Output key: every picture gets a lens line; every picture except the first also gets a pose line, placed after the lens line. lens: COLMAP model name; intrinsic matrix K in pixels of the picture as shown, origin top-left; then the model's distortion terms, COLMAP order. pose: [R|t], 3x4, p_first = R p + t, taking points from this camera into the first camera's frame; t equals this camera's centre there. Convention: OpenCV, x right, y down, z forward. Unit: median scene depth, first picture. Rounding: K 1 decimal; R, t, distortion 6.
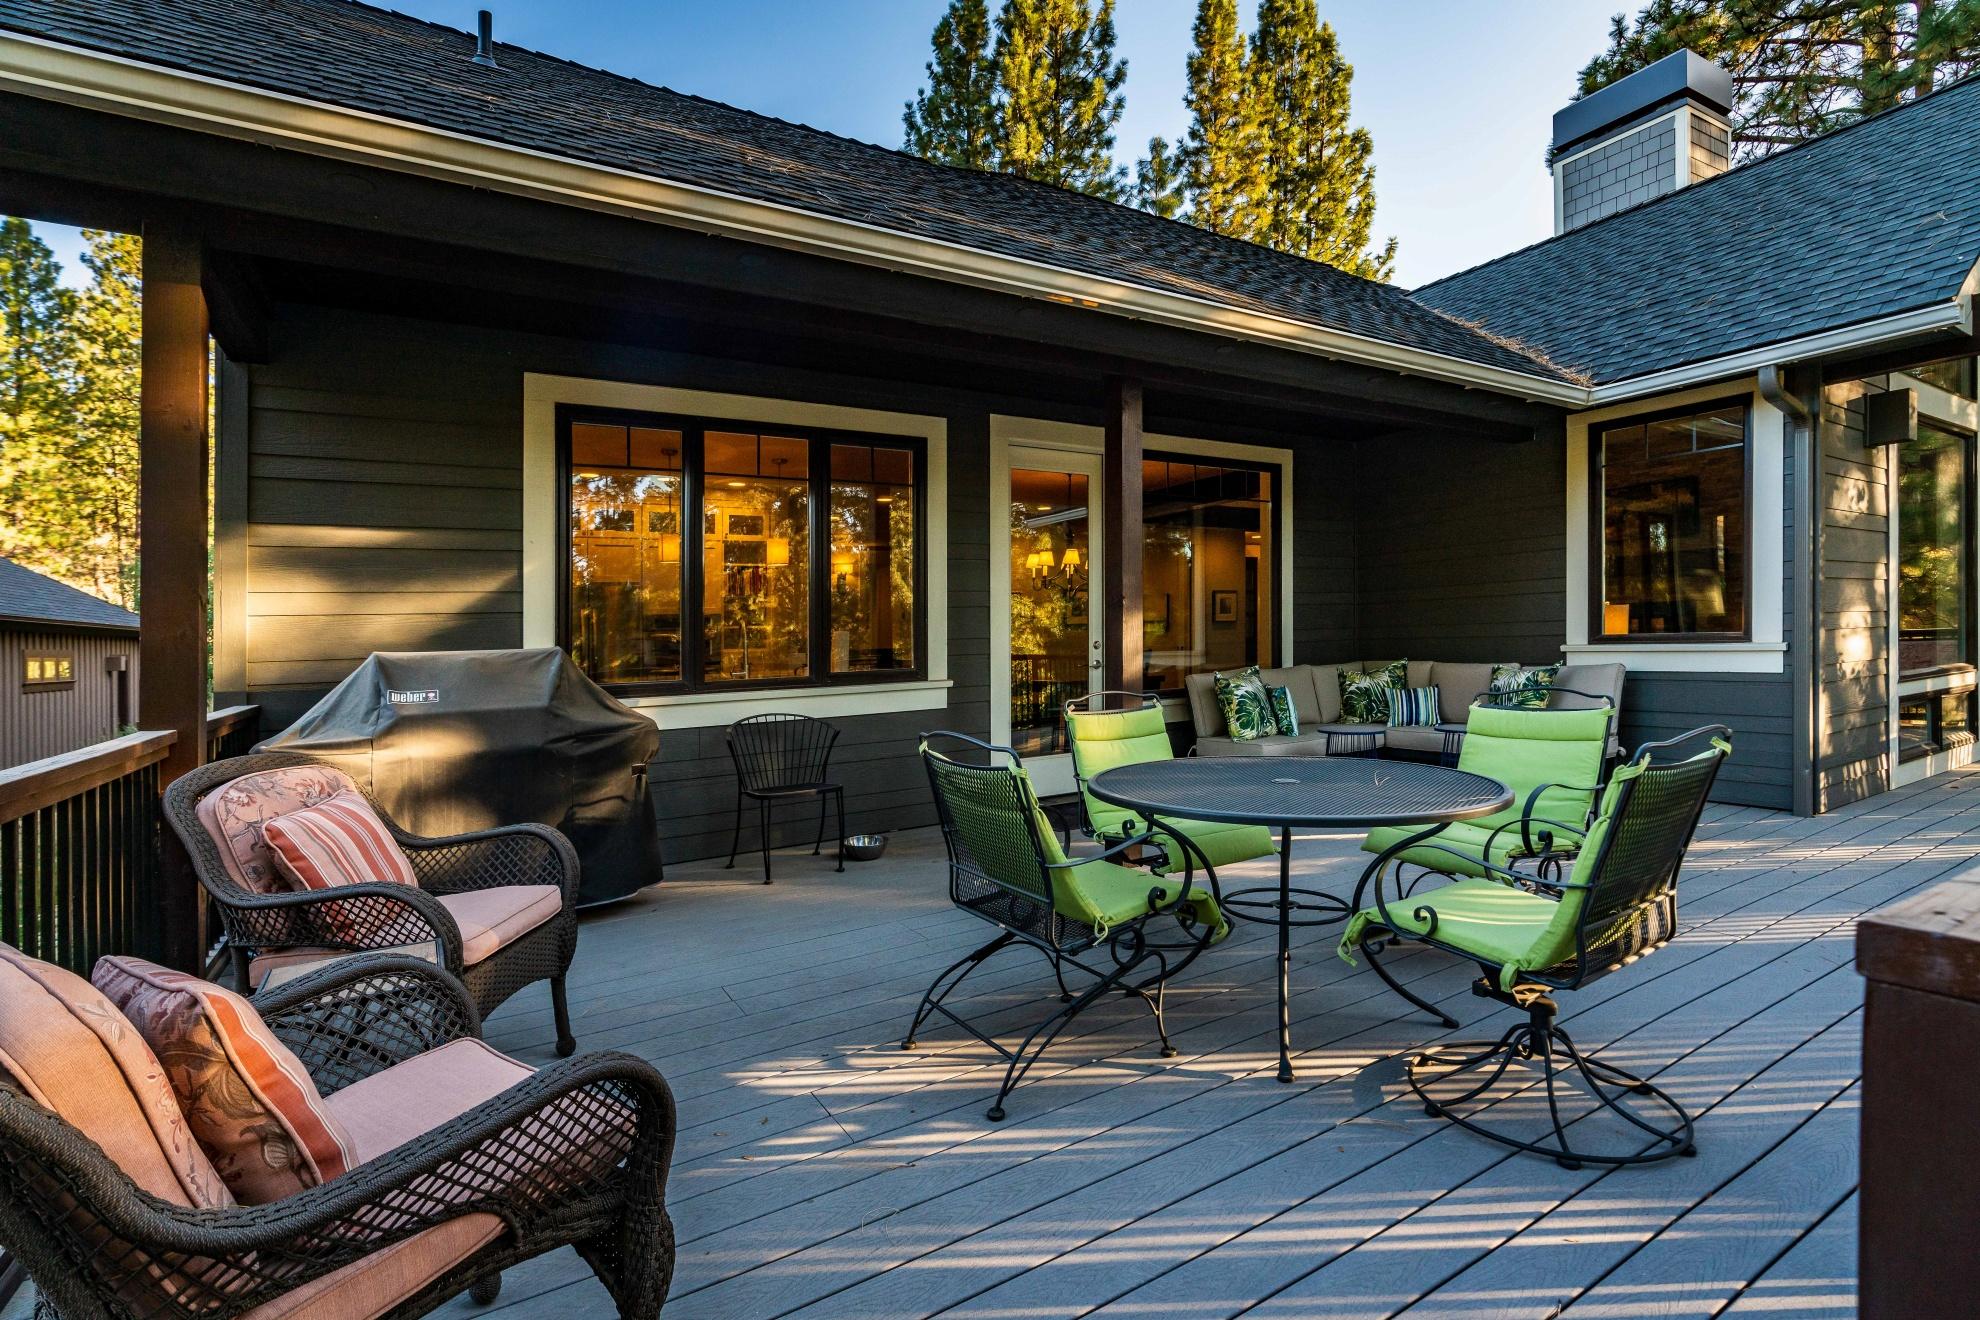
lens RADIAL K [[909.3, 0, 990.0], [0, 909.3, 660.0], [0, 0, 1]] dist [-0.017381, 0.000186]
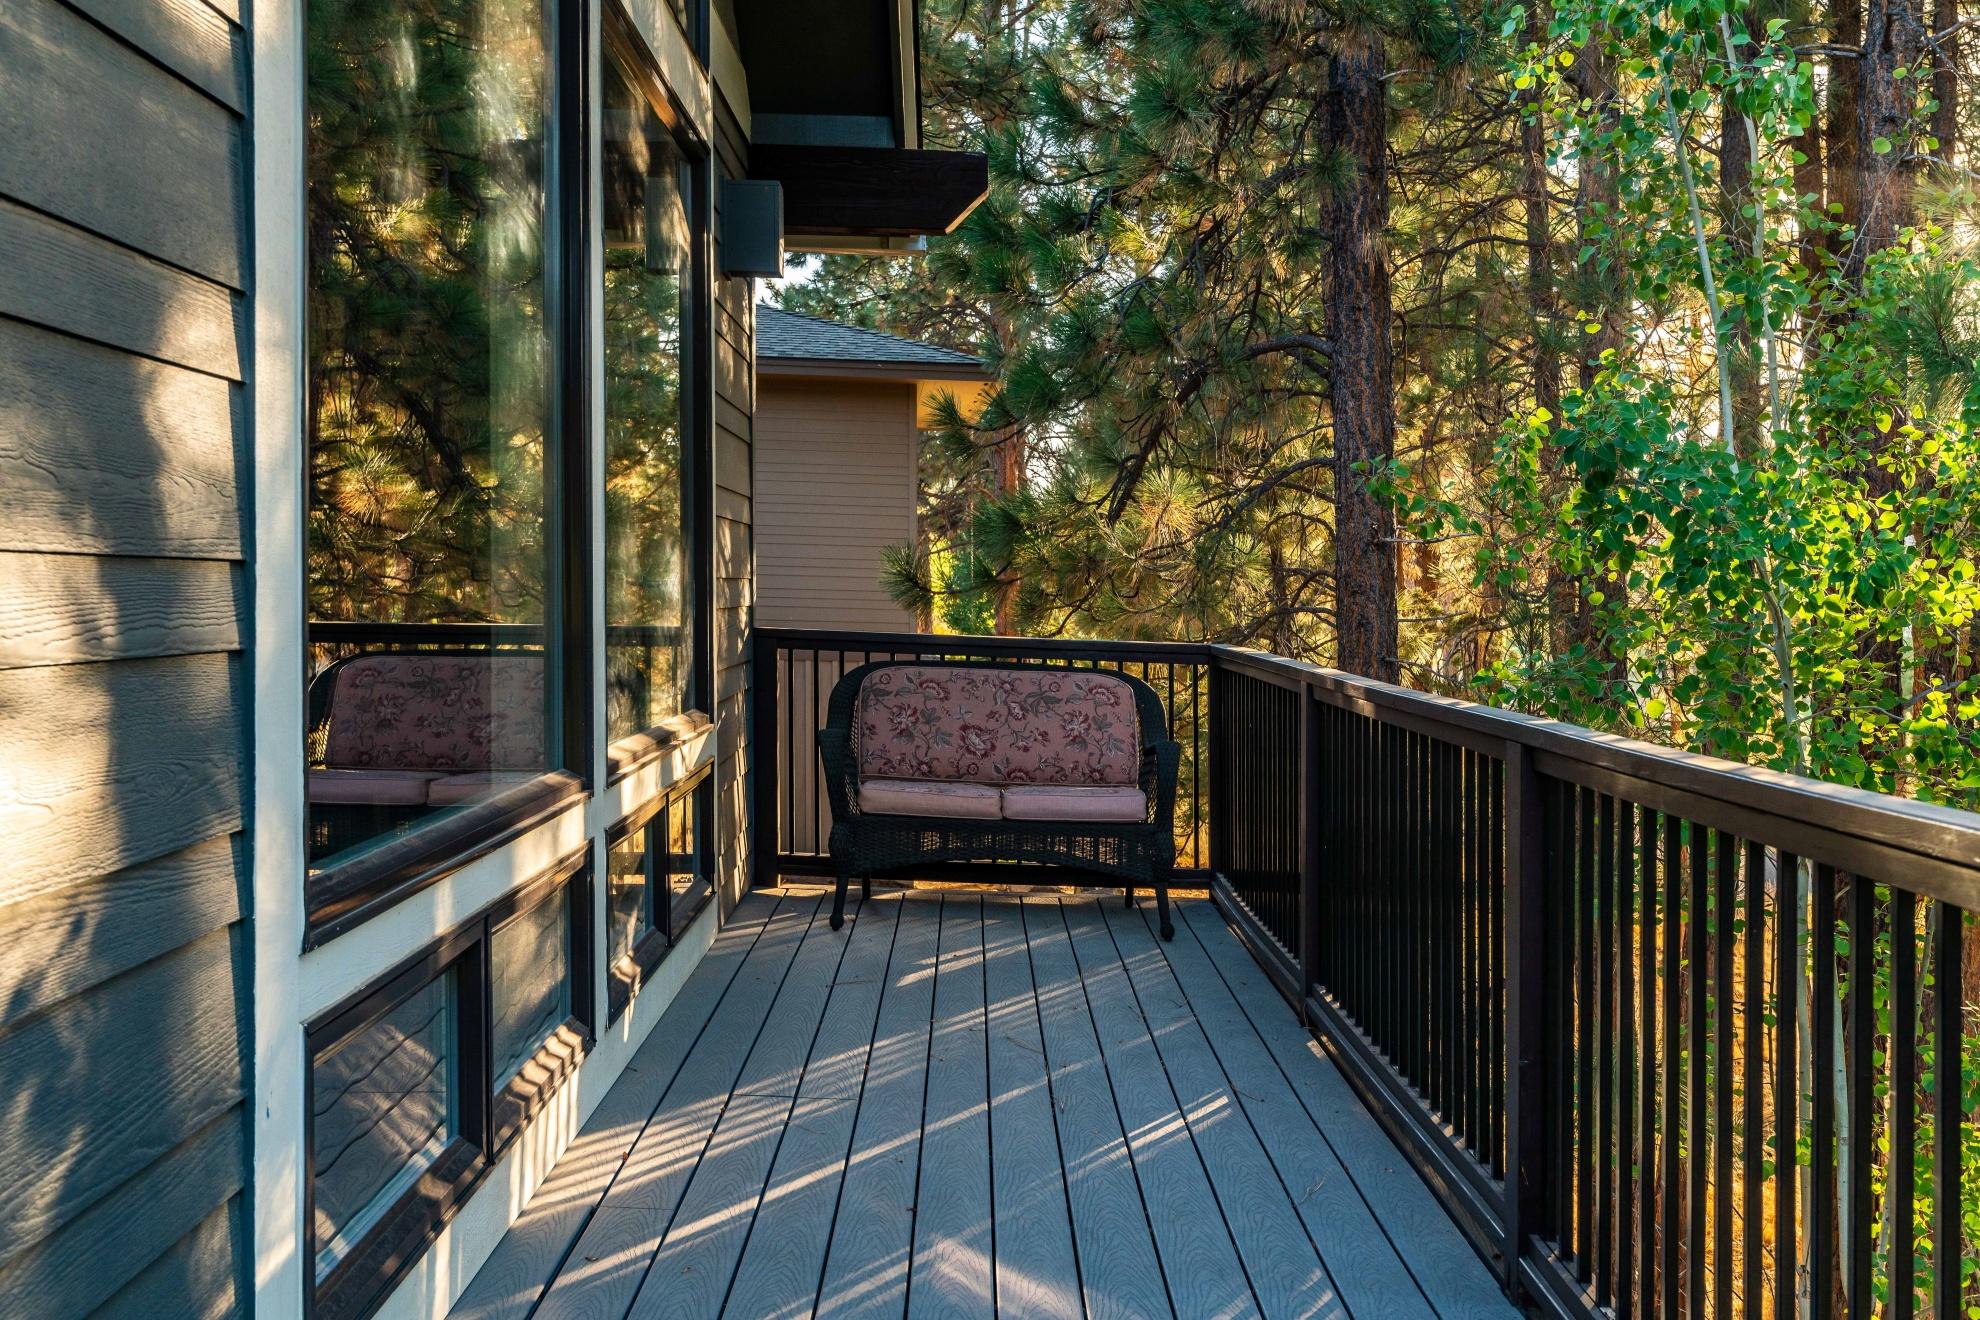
lens RADIAL K [[1999.6, 0, 990.0], [0, 1999.6, 660.0], [0, 0, 1]] dist [-0.001388, -0.003064]
pose [[0.504450, -0.001543, 0.863439, 1.127246], [0.001662, 0.999998, 0.000815, -0.055524], [-0.863439, 0.001024, 0.504452, 1.028293]]
